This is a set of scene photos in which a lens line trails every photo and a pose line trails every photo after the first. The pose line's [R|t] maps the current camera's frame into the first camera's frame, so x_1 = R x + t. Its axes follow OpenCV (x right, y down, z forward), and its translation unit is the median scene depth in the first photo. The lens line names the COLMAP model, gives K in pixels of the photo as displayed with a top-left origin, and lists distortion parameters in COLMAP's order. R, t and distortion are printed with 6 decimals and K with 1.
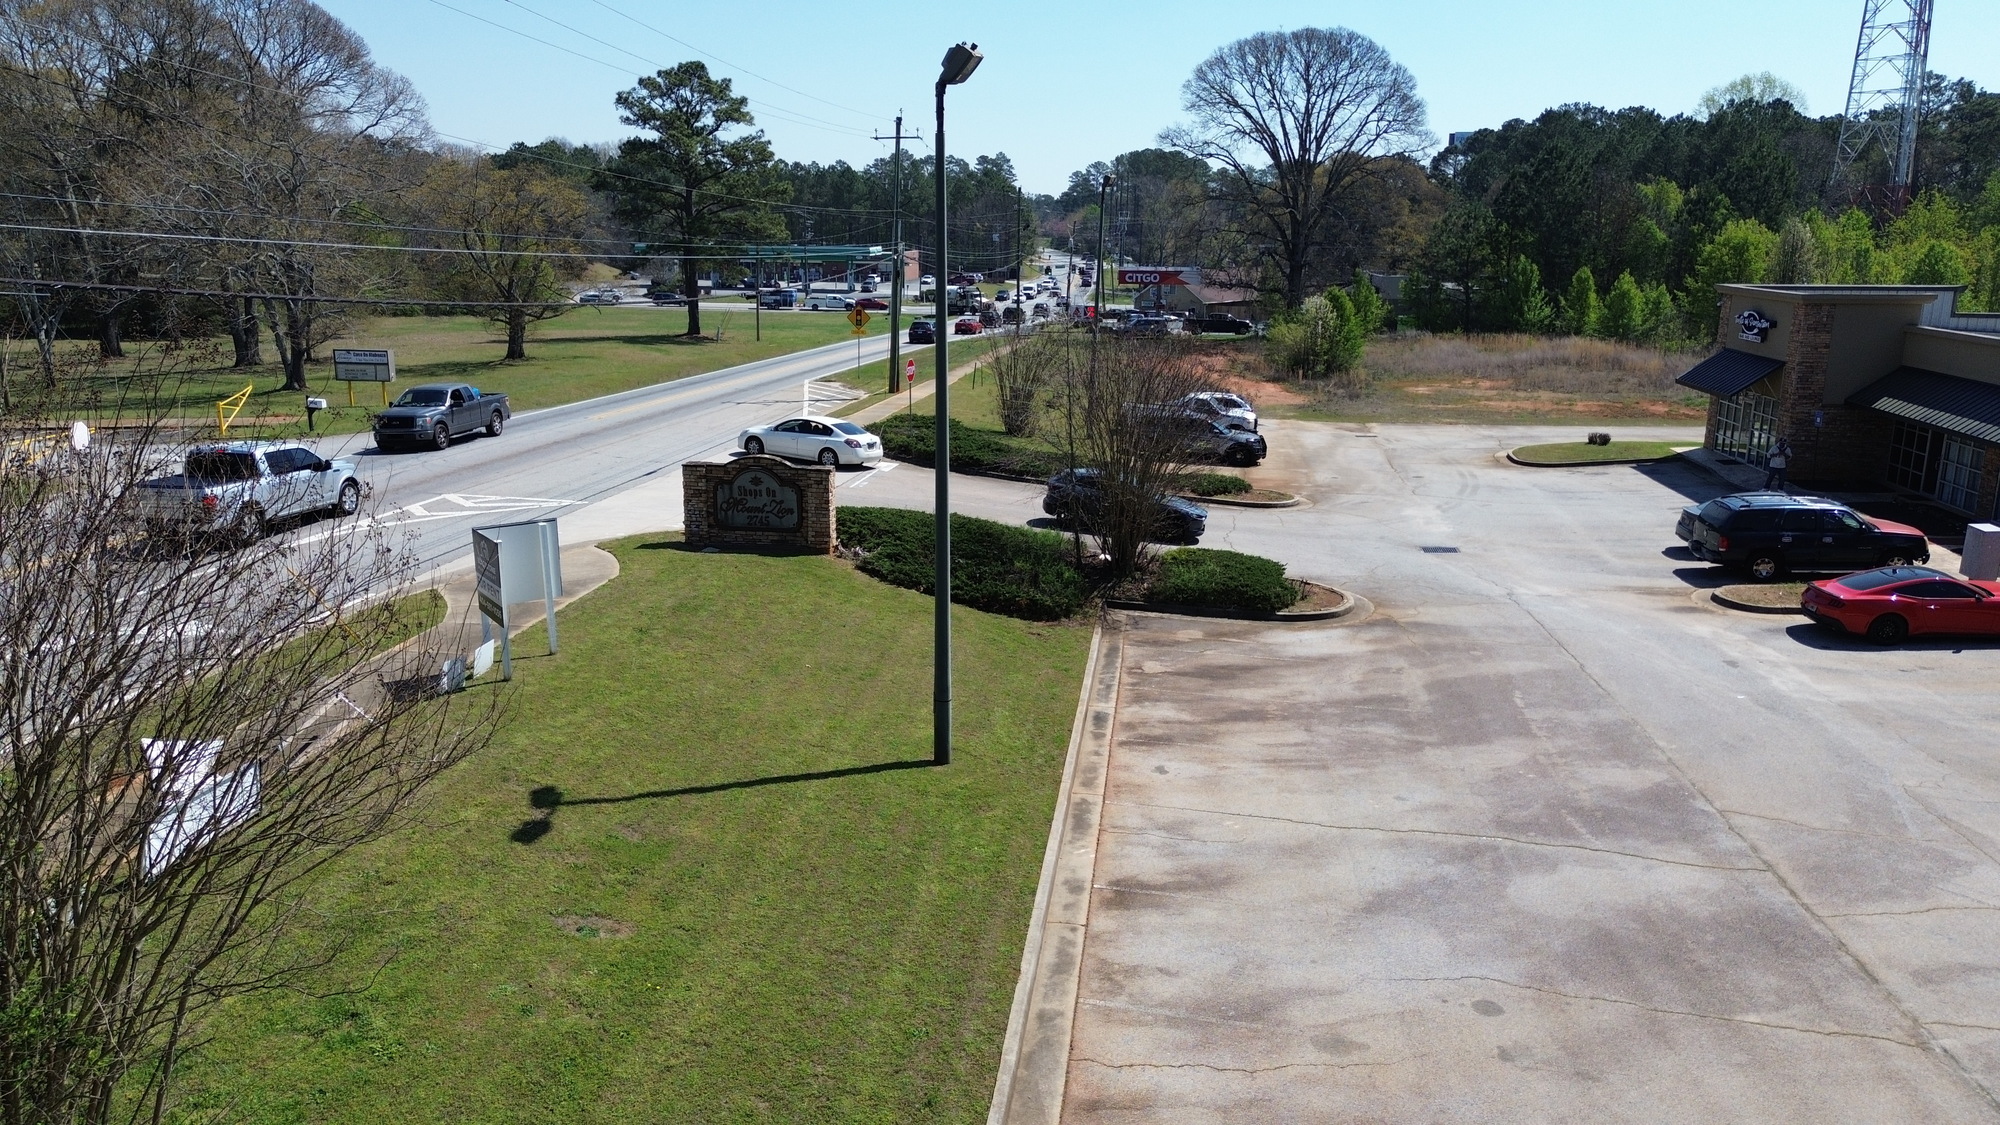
lens RADIAL K [[1425.9, 0, 1000.0], [0, 1425.9, 562.5], [0, 0, 1]] dist [0.075800, -0.074374]
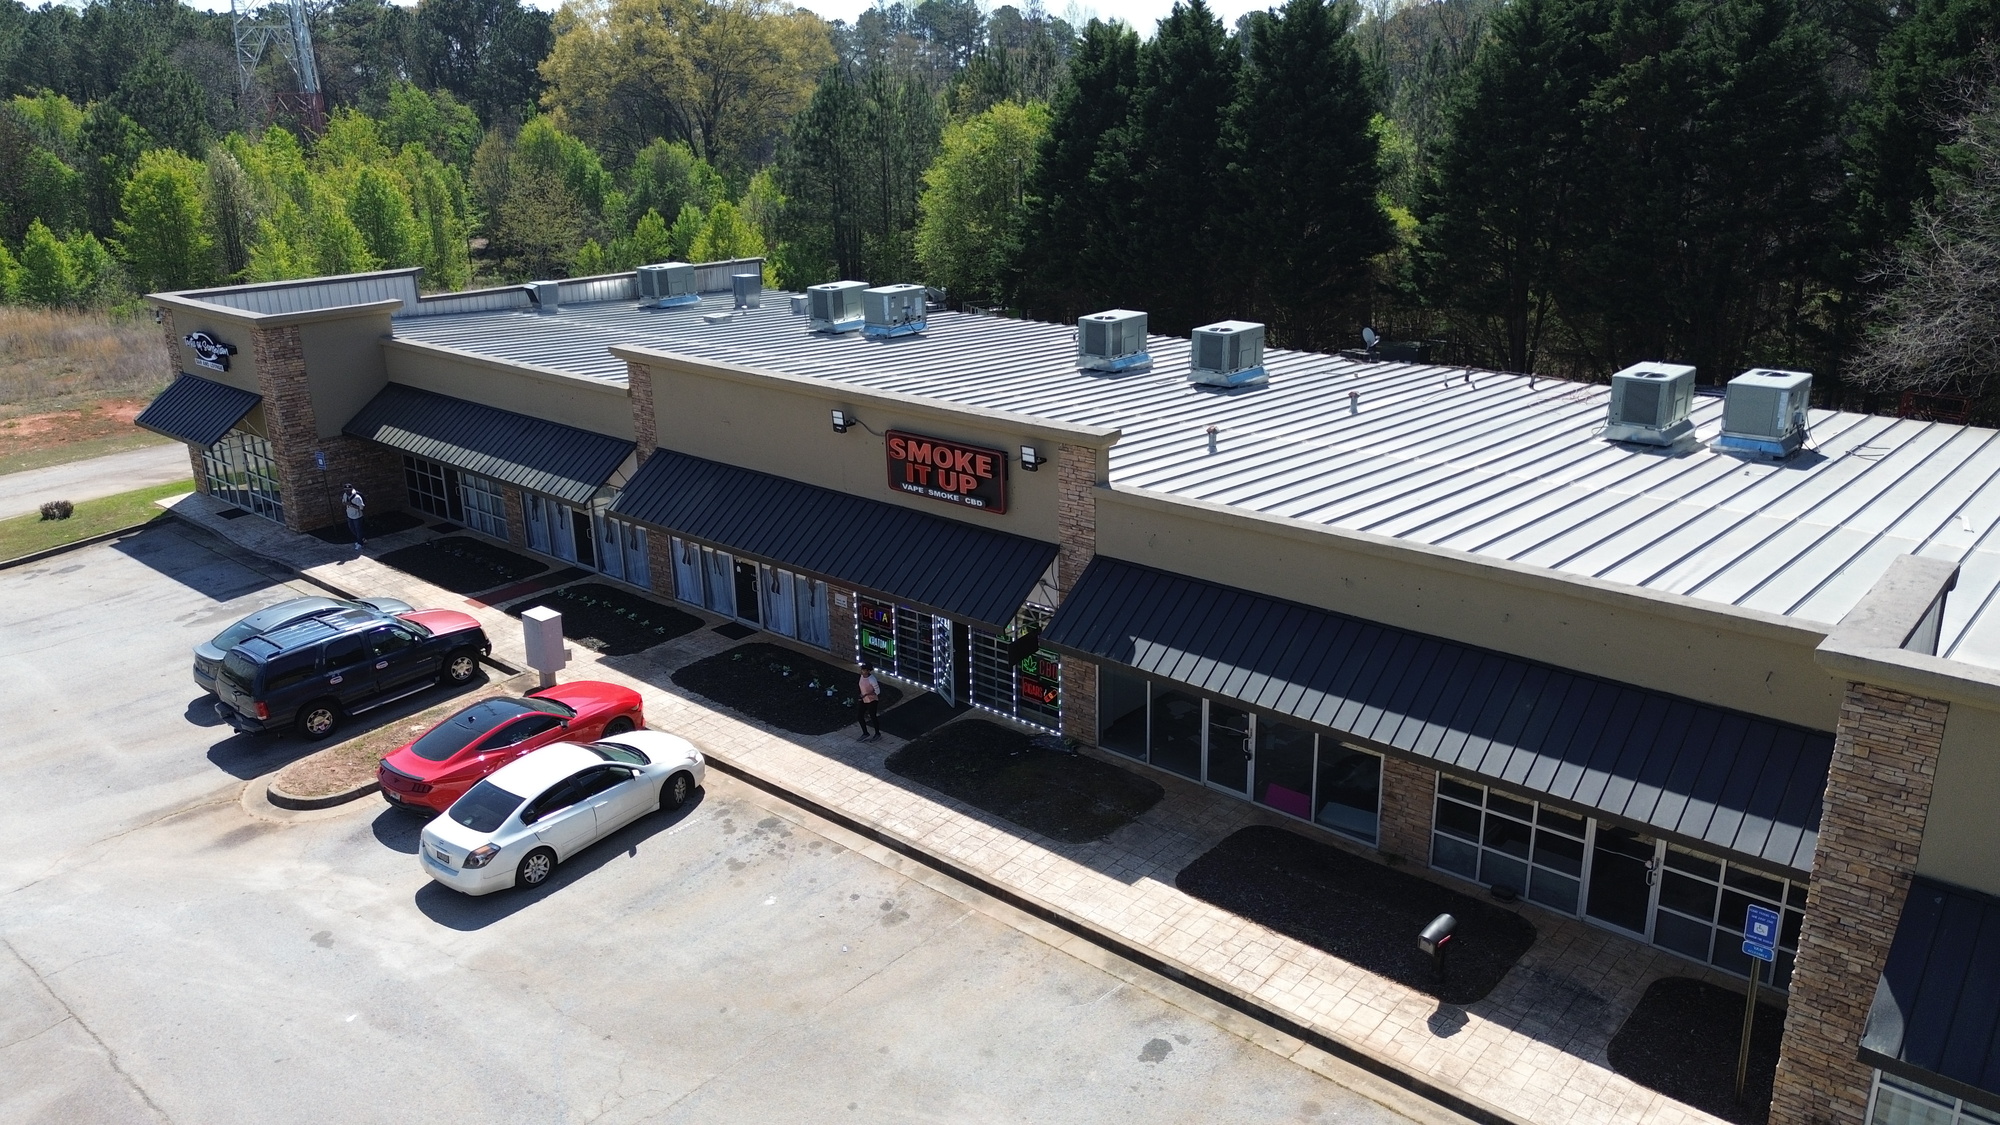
lens RADIAL K [[1425.9, 0, 1000.0], [0, 1425.9, 562.5], [0, 0, 1]] dist [0.075800, -0.074374]
pose [[0.569664, -0.273485, 0.775041, 0.114519], [0.211272, 0.960052, 0.183481, -0.111809], [-0.794259, 0.059222, 0.604686, 0.167710]]
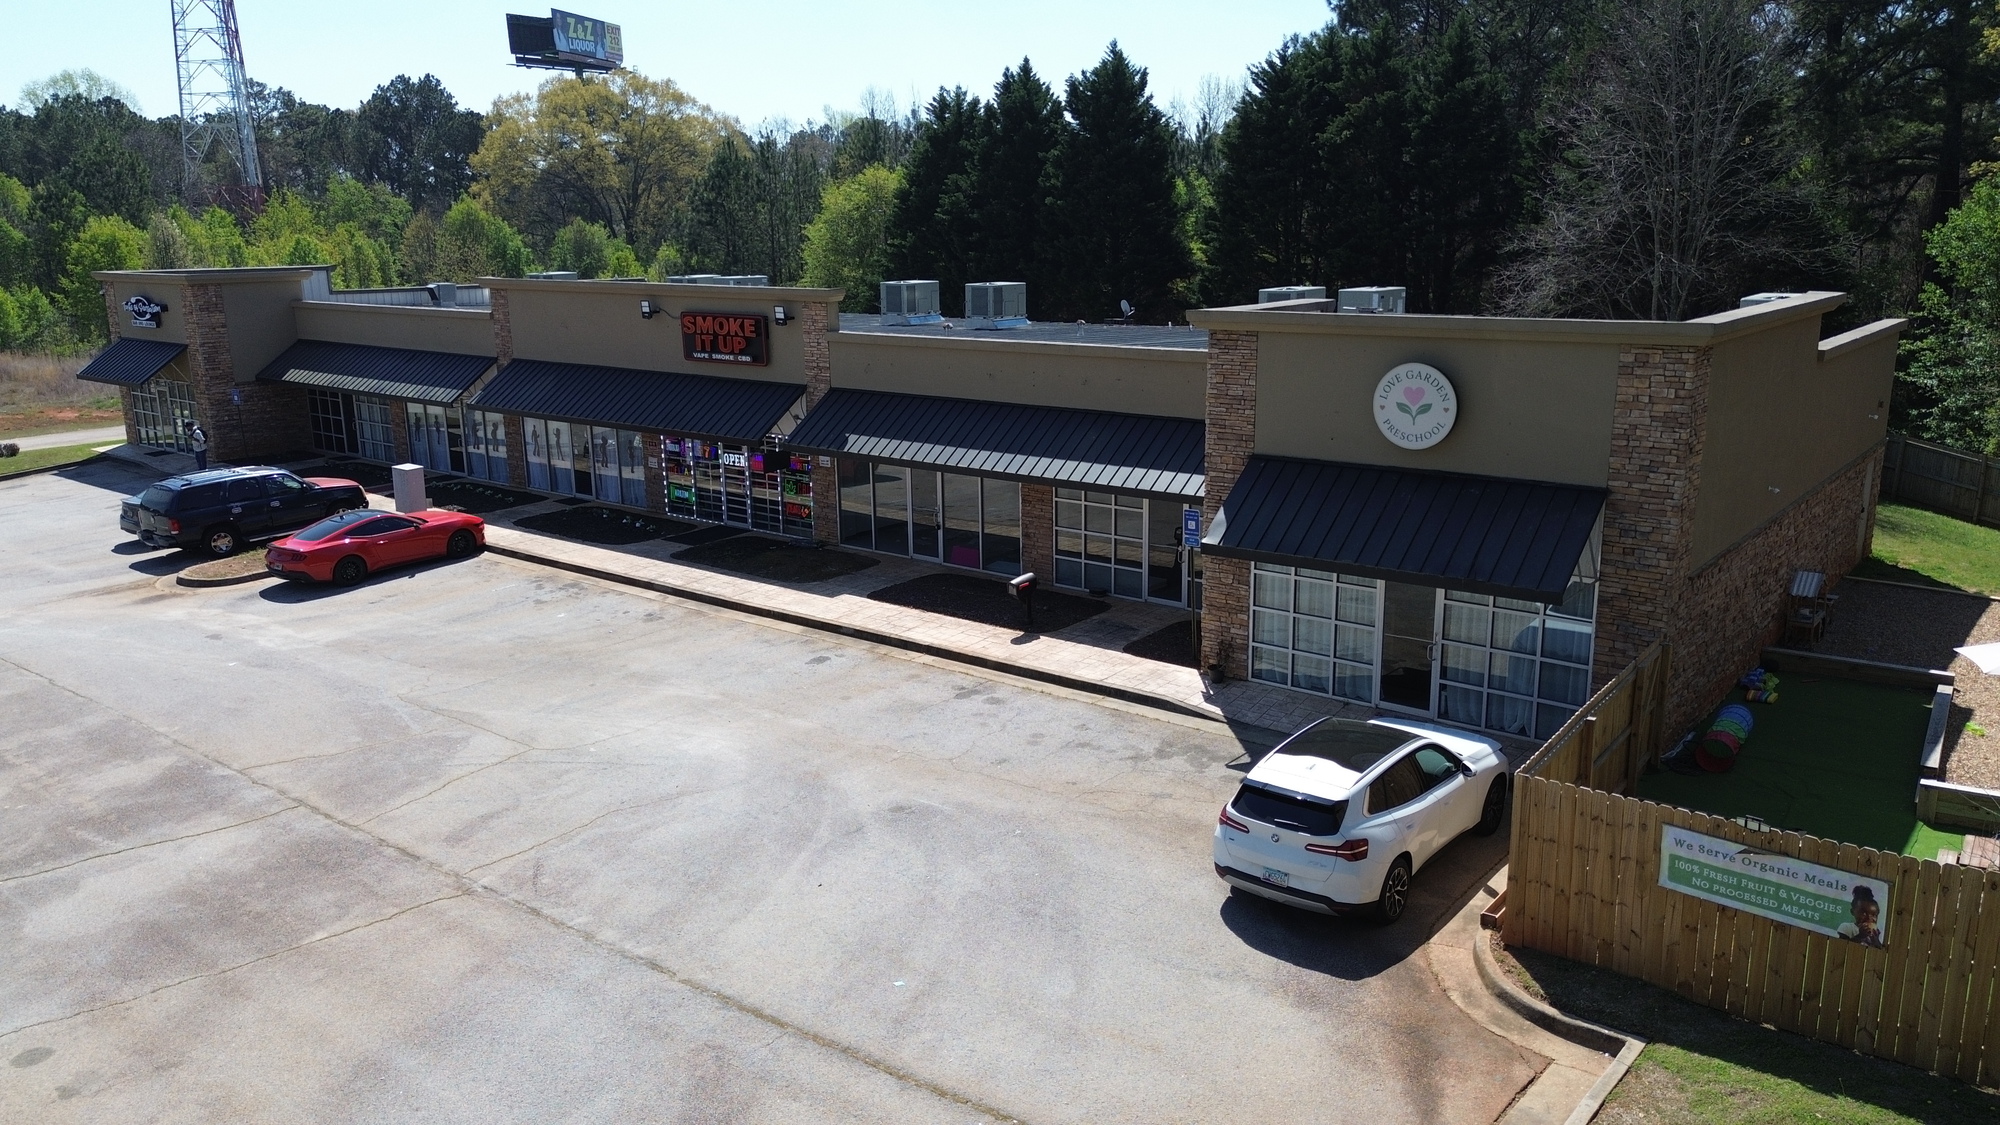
lens RADIAL K [[1425.9, 0, 1000.0], [0, 1425.9, 562.5], [0, 0, 1]] dist [0.075800, -0.074374]
pose [[0.538435, -0.207154, 0.816808, 0.001292], [0.211673, 0.971482, 0.106849, 0.018076], [-0.815648, 0.115365, 0.566929, 0.003730]]
